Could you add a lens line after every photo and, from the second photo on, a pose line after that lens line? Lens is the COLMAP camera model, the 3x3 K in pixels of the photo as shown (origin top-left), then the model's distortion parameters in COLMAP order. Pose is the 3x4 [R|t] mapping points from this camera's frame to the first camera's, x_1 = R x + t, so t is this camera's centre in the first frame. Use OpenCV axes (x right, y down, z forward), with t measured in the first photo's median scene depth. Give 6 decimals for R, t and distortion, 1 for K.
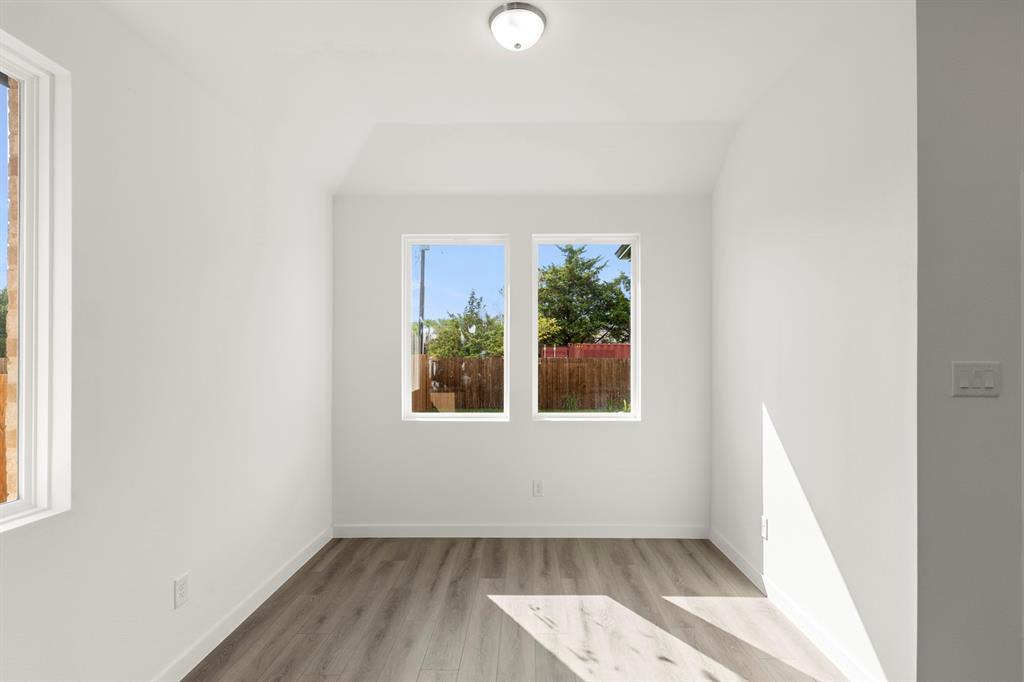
lens RADIAL K [[501.2, 0, 520.4], [0, 501.2, 348.1], [0, 0, 1]] dist [0.012291, -0.006613]
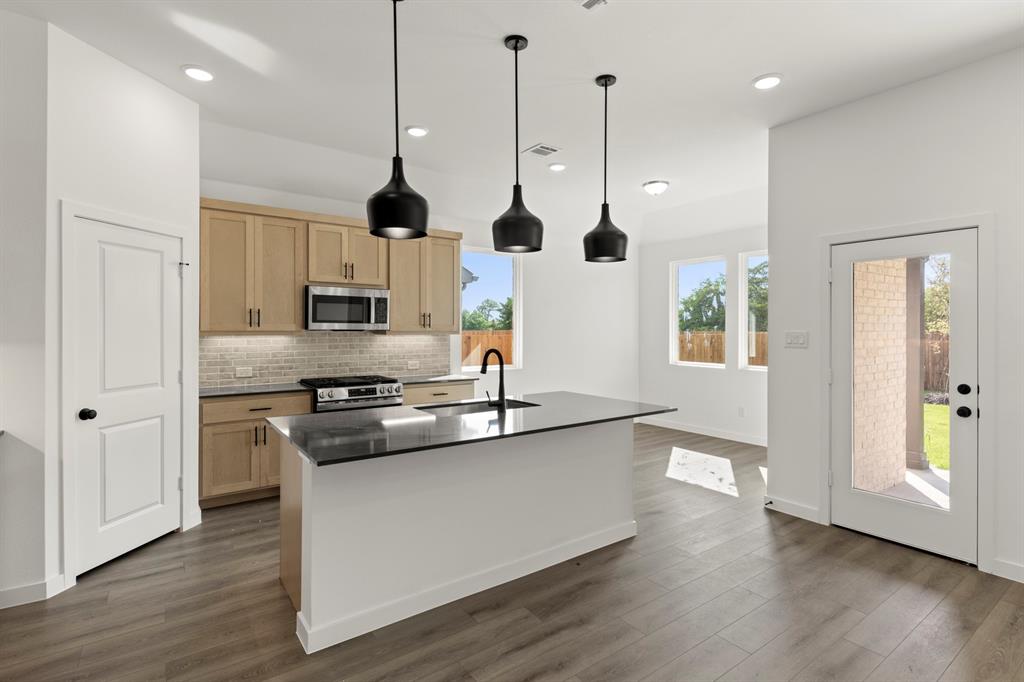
lens RADIAL K [[501.2, 0, 521.7], [0, 501.2, 322.5], [0, 0, 1]] dist [0.012291, -0.006613]
pose [[0.606341, -0.000944, -0.795204, 0.979985], [-0.004966, 0.999975, -0.004973, 0.005797], [0.795189, 0.006964, 0.606322, -0.588534]]
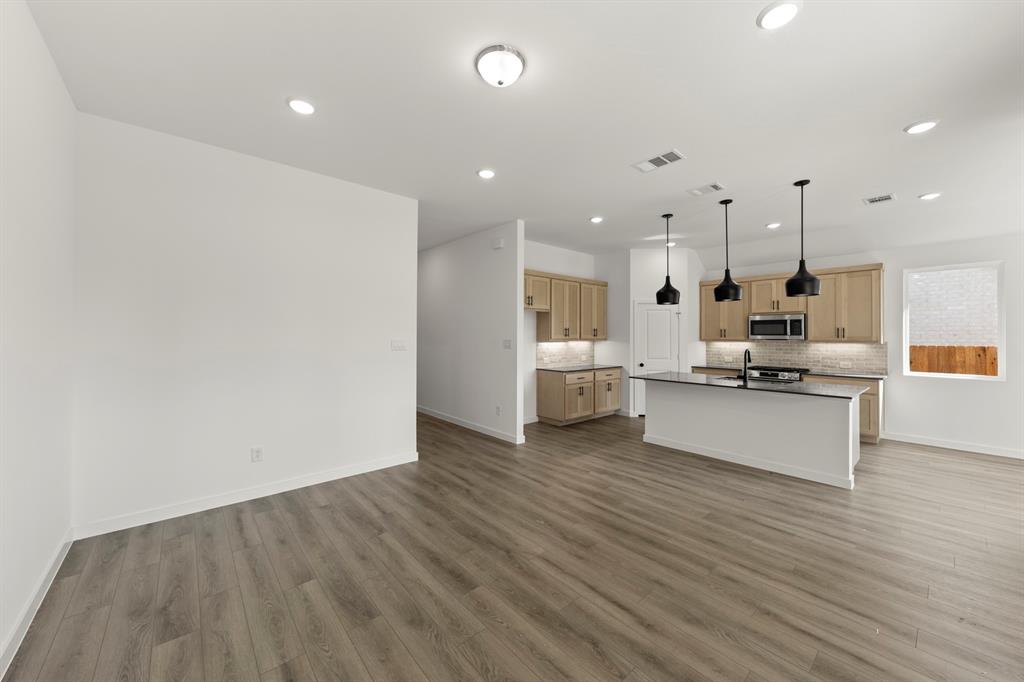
lens RADIAL K [[378.9, 0, 509.5], [0, 378.9, 340.1], [0, 0, 1]] dist [-0.009251, 0.000494]
pose [[-0.749005, 0.011362, -0.662467, 1.670486], [0.003516, 0.999907, 0.013174, -0.002117], [0.662555, 0.007538, -0.748976, 0.318124]]
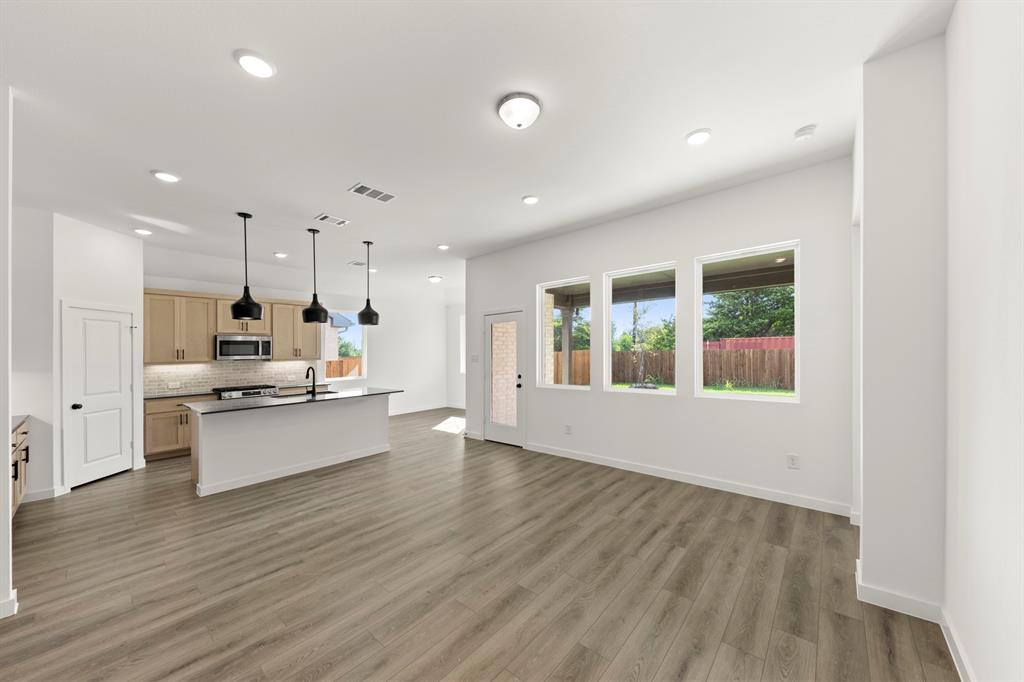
lens RADIAL K [[362.6, 0, 521.6], [0, 362.6, 340.5], [0, 0, 1]] dist [-0.002329, -0.001680]
pose [[0.778530, -0.029522, -0.626913, 1.716058], [0.018538, 0.999539, -0.024047, -0.002728], [0.627333, 0.007100, 0.778718, -0.653579]]
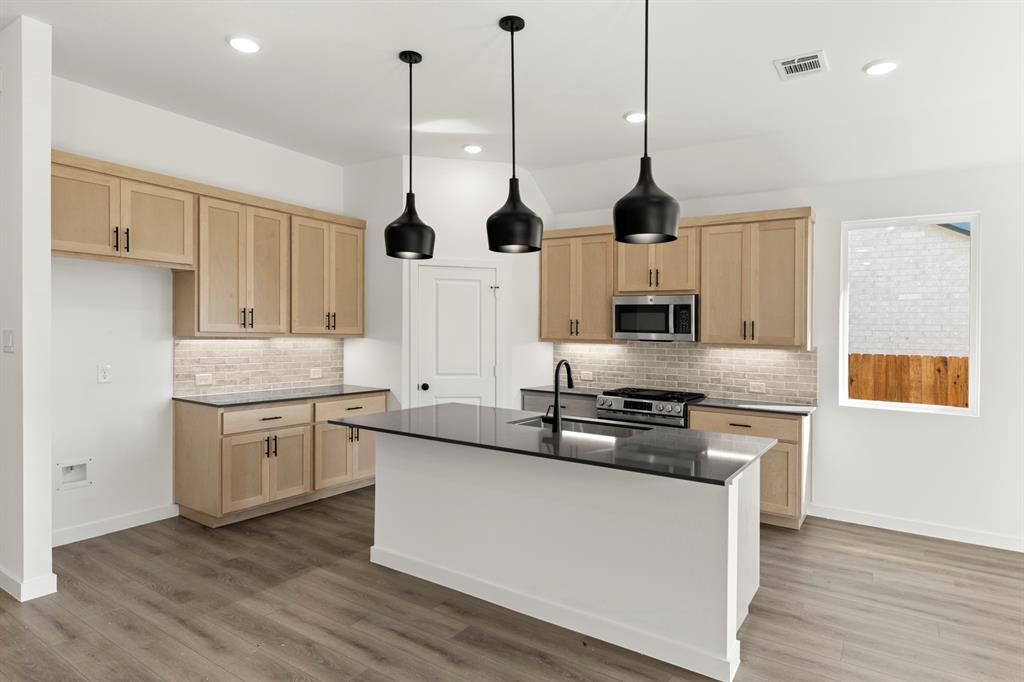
lens RADIAL K [[572.1, 0, 519.4], [0, 572.1, 337.1], [0, 0, 1]] dist [0.011327, -0.004708]
pose [[-0.532187, -0.000941, -0.846627, 1.038815], [-0.016344, 0.999824, 0.009163, 0.005334], [0.846469, 0.018714, -0.532109, 0.316643]]
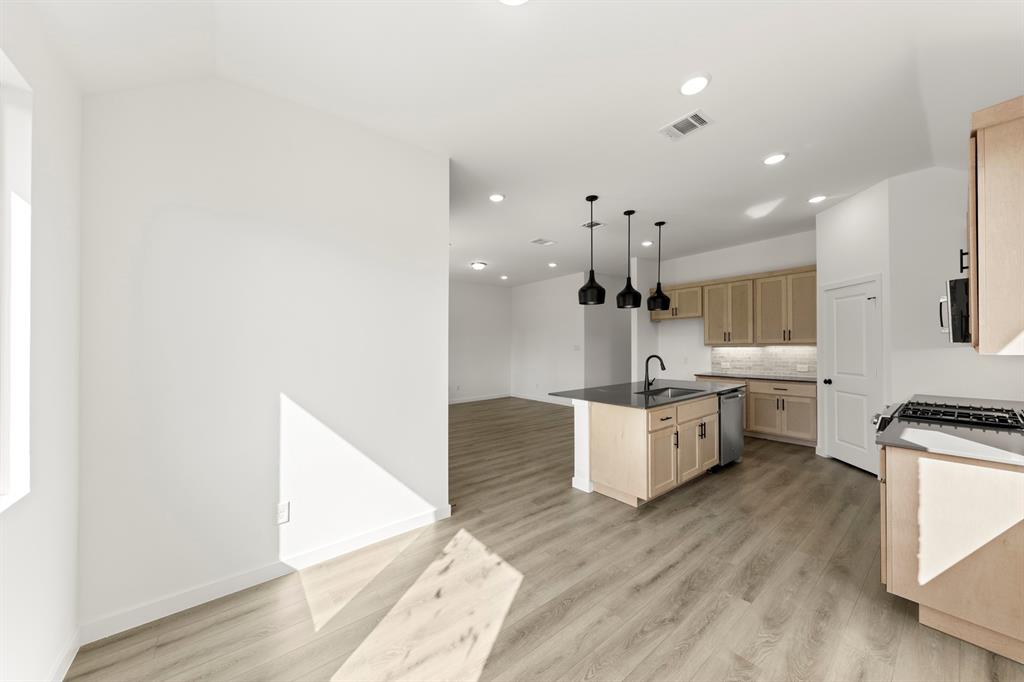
lens RADIAL K [[362.6, 0, 501.1], [0, 362.6, 347.8], [0, 0, 1]] dist [-0.002329, -0.001680]
pose [[-0.611100, 0.004658, 0.791540, -0.338573], [0.014349, 0.999884, 0.005195, 0.011851], [-0.791423, 0.014532, -0.611096, 0.950433]]
